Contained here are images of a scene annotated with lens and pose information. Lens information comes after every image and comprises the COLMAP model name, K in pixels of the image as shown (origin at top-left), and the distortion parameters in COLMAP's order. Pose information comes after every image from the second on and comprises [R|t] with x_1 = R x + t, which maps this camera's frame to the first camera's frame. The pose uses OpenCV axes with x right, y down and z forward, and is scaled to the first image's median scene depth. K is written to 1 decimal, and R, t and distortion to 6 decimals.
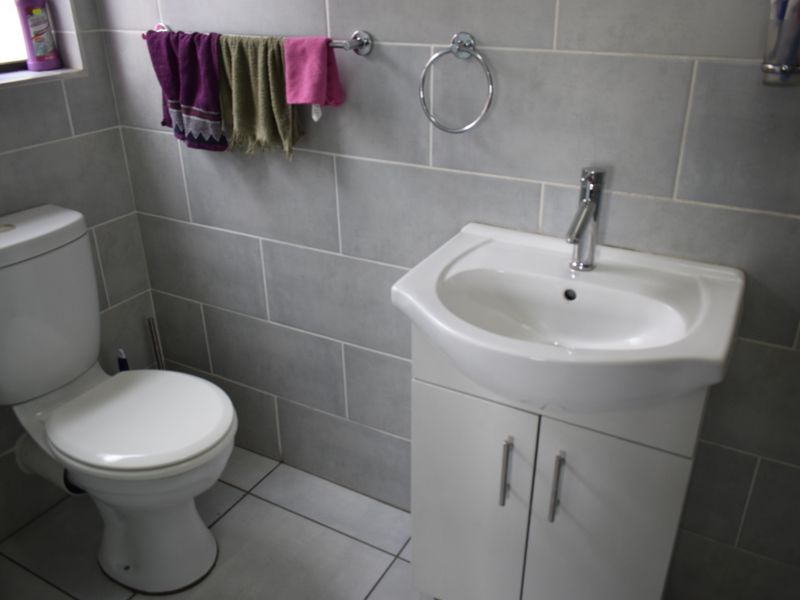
lens RADIAL K [[688.1, 0, 400.0], [0, 688.1, 300.0], [0, 0, 1]] dist [-0.021703, 0.013625]
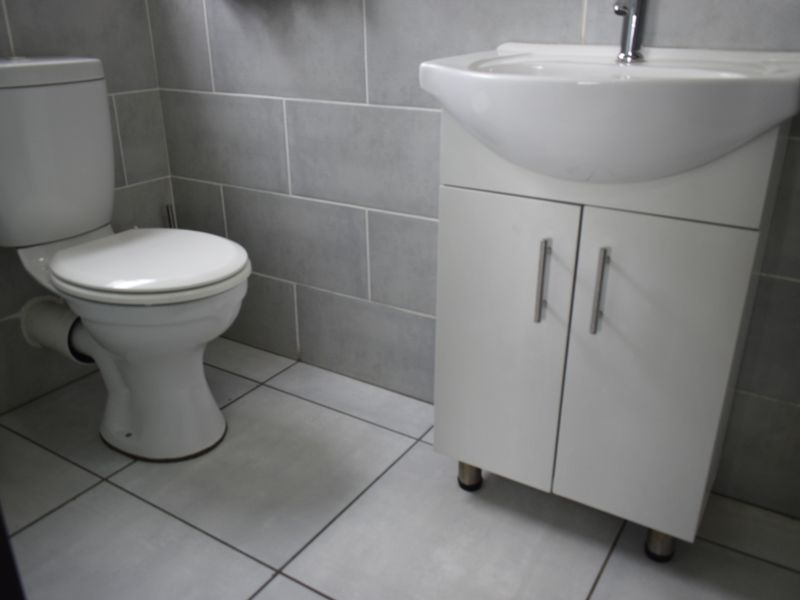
lens RADIAL K [[684.0, 0, 400.0], [0, 684.0, 300.0], [0, 0, 1]] dist [-0.004810, -0.020307]
pose [[0.998827, 0.024986, -0.041468, 0.004147], [-0.027079, 0.998347, -0.050688, 0.229371], [0.040133, 0.051752, 0.997853, 0.072159]]
